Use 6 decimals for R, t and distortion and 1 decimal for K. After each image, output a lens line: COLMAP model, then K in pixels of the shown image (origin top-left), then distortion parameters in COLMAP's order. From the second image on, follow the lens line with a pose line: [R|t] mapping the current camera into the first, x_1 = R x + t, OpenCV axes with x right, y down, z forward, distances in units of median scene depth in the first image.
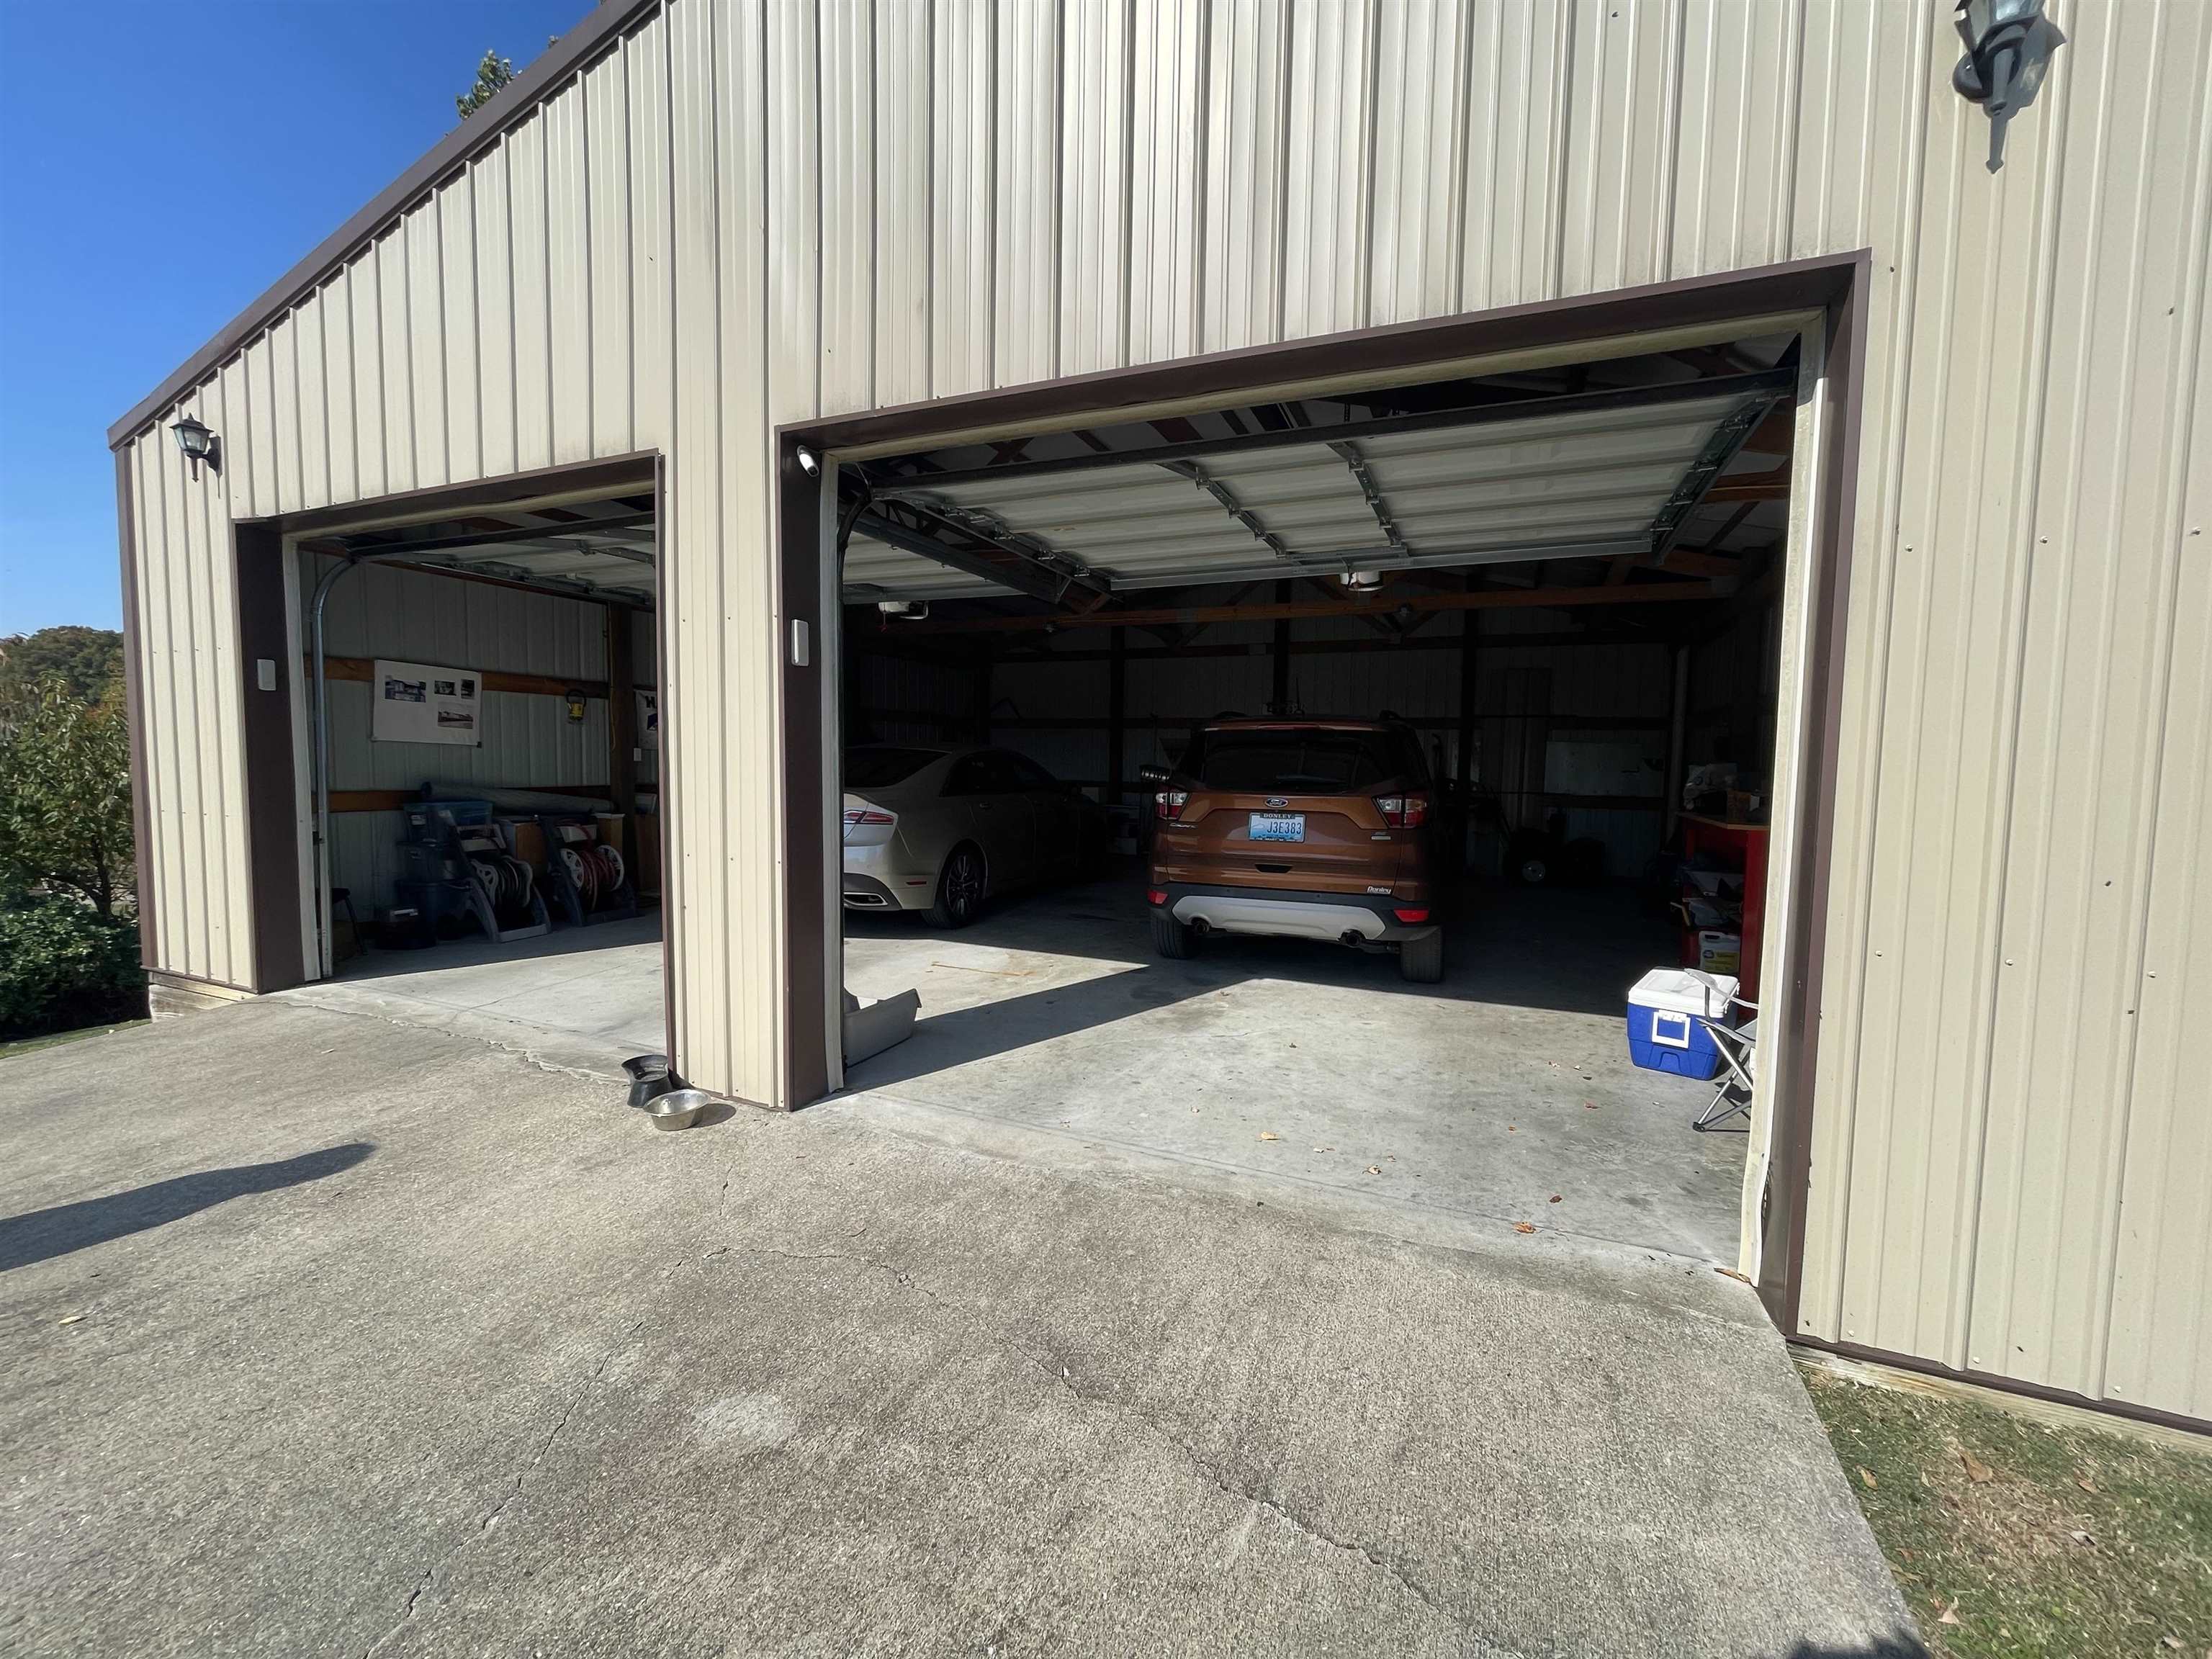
lens RADIAL K [[882.0, 0, 1121.3], [0, 882.0, 821.0], [0, 0, 1]] dist [0.013970, -0.006630]
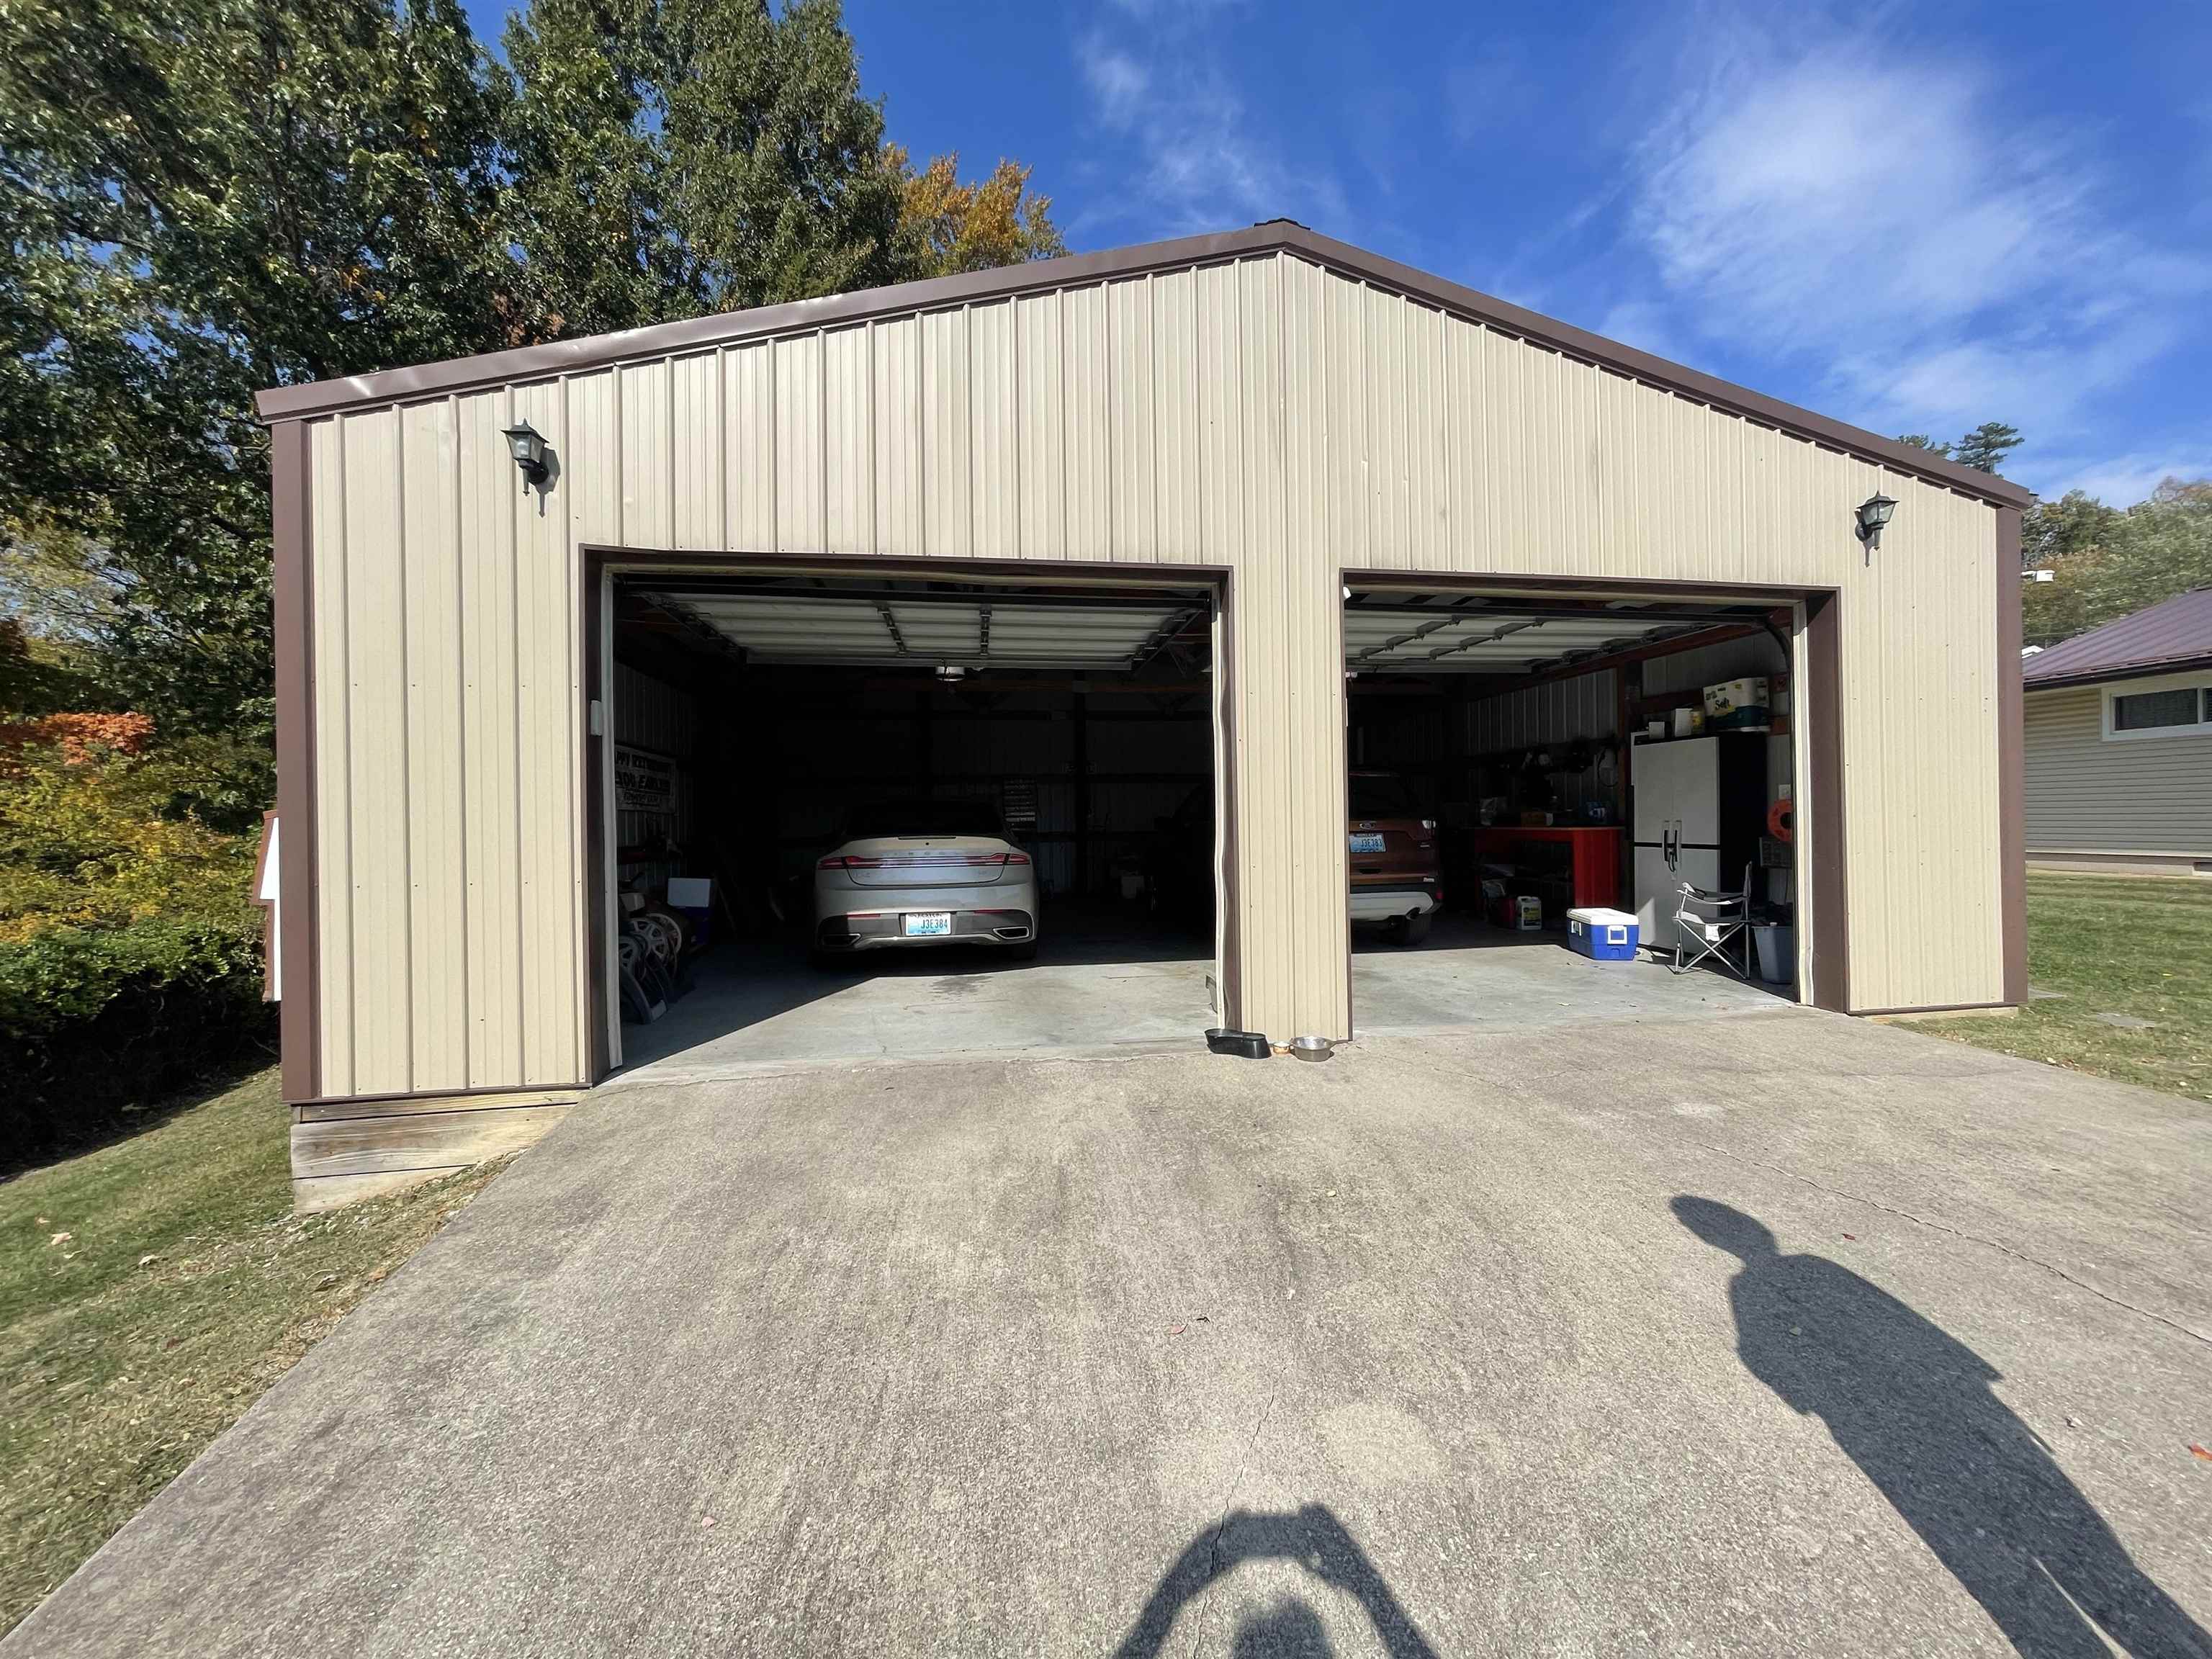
lens RADIAL K [[882.0, 0, 1121.3], [0, 882.0, 821.0], [0, 0, 1]] dist [0.013970, -0.006630]
pose [[0.840482, -0.030059, 0.541006, -1.369070], [0.068893, 0.996285, -0.051675, 0.026096], [-0.537442, 0.080703, 0.839430, -0.008884]]
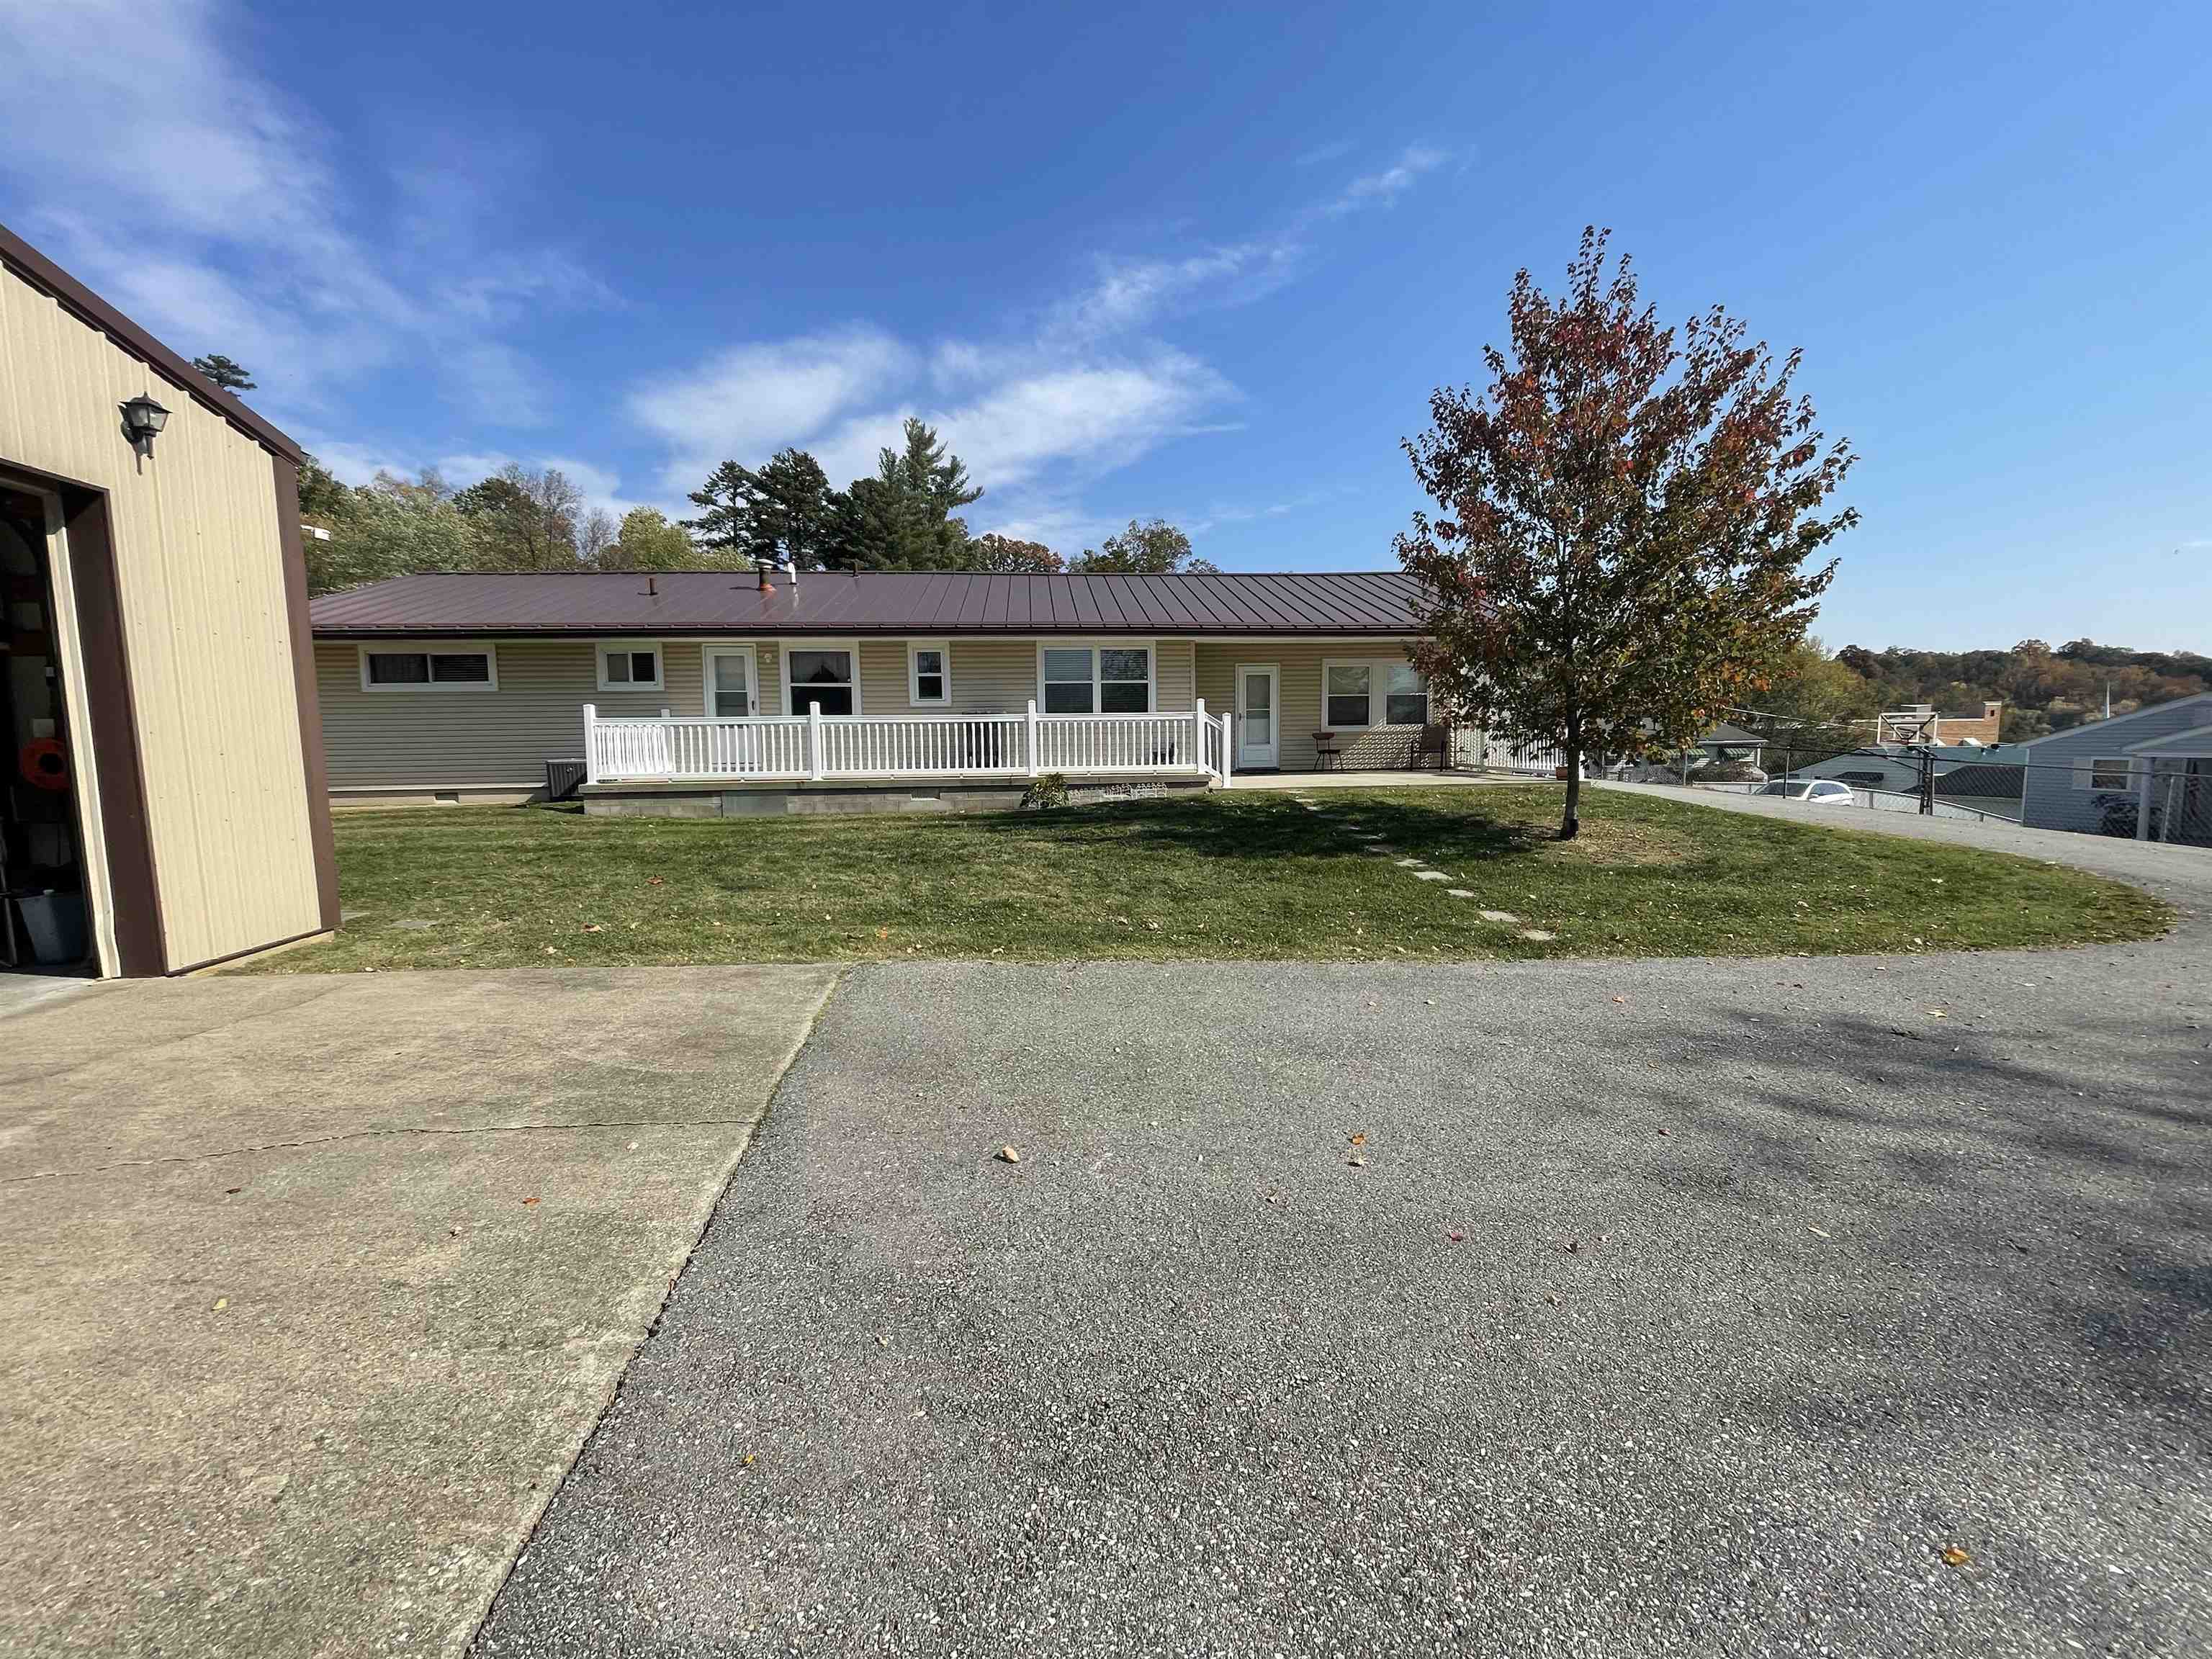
lens RADIAL K [[882.0, 0, 1121.3], [0, 882.0, 821.0], [0, 0, 1]] dist [0.013970, -0.006630]
pose [[-0.529154, -0.087285, 0.844024, -1.434732], [0.068731, 0.987018, 0.145163, 0.027691], [-0.845737, 0.134824, -0.516285, 0.052247]]
